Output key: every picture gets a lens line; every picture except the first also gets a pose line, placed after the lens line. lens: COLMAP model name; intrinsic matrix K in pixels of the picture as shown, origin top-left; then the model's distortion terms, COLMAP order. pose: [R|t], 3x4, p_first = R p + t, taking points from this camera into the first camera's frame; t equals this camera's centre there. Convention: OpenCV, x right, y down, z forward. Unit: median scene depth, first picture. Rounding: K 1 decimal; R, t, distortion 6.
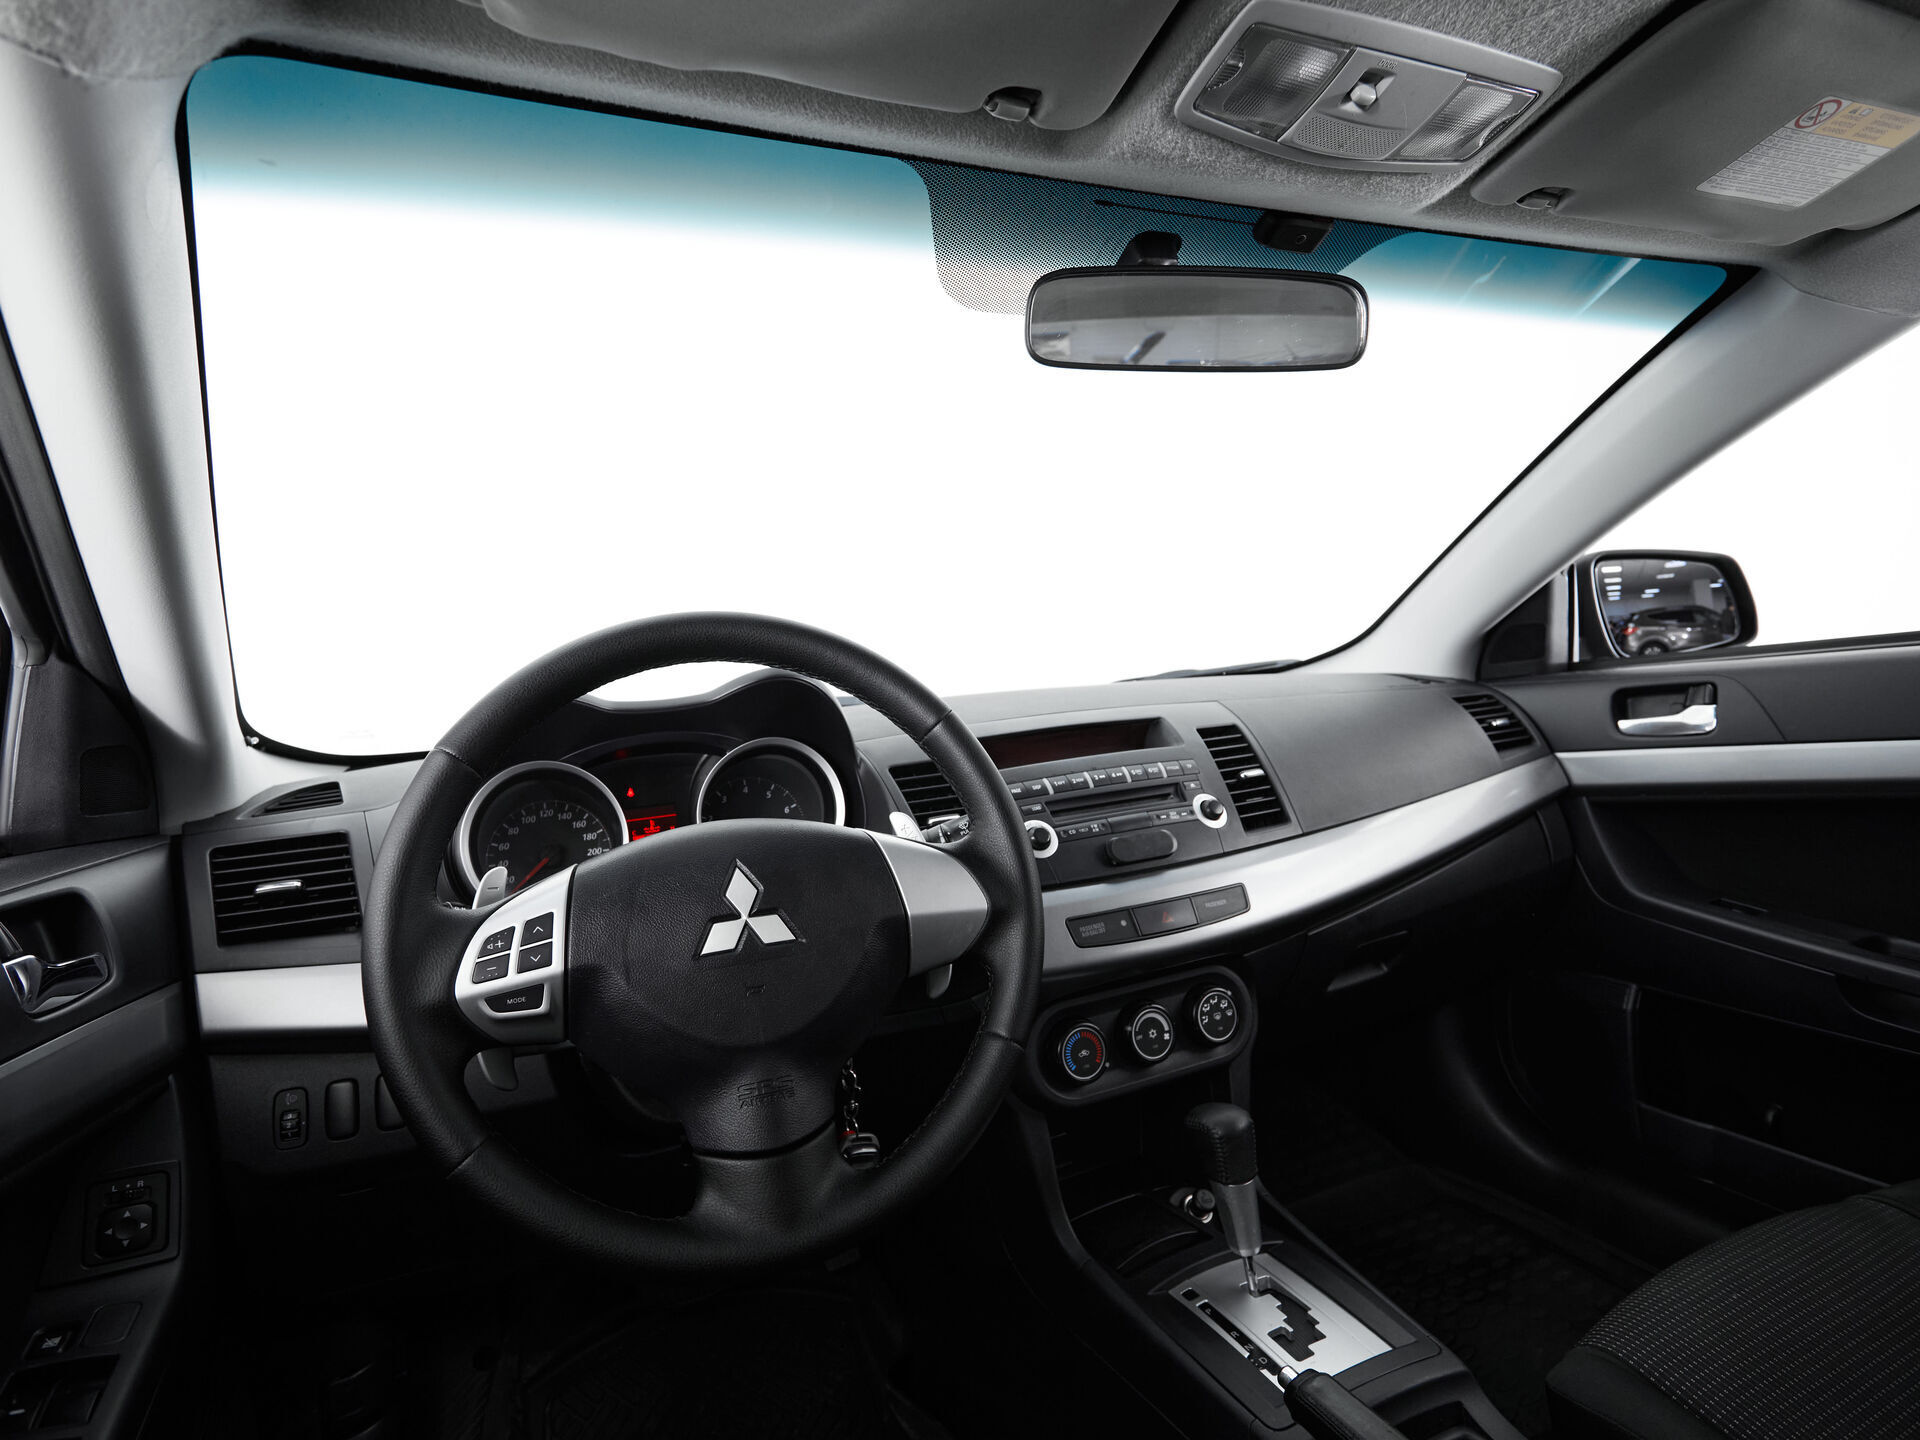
lens RADIAL K [[1019.7, 0, 960.0], [0, 1019.7, 720.0], [0, 0, 1]] dist [0.000517, -0.009645]
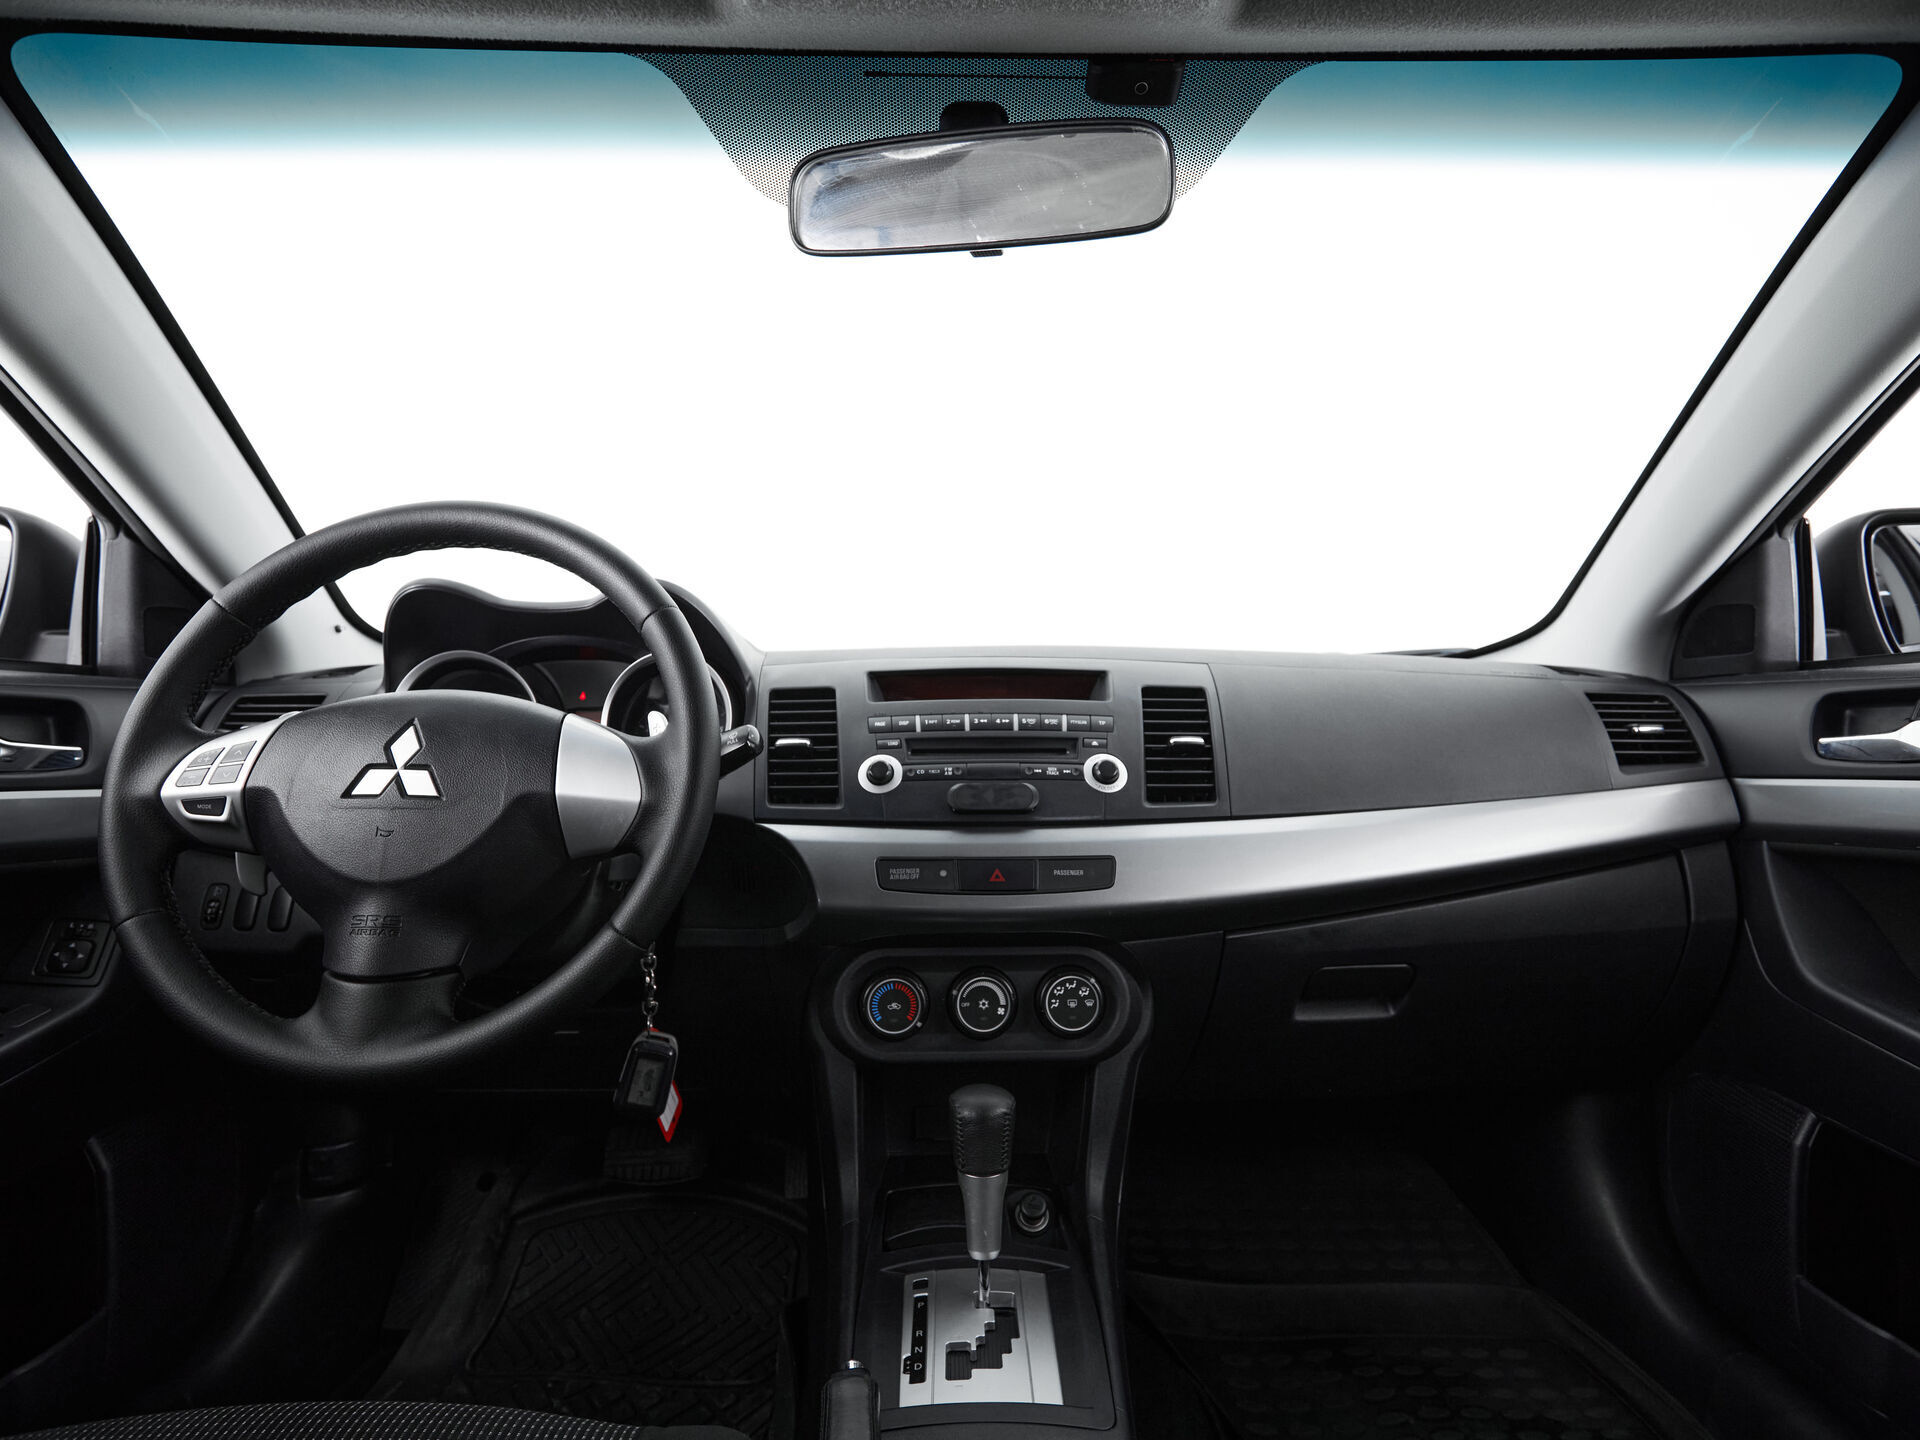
lens RADIAL K [[1019.7, 0, 960.0], [0, 1019.7, 720.0], [0, 0, 1]] dist [0.000517, -0.009645]
pose [[0.915359, 0.089819, -0.392492, 0.495744], [-0.092859, 0.995615, 0.011274, 0.047841], [0.391784, 0.026127, 0.919686, 0.151848]]
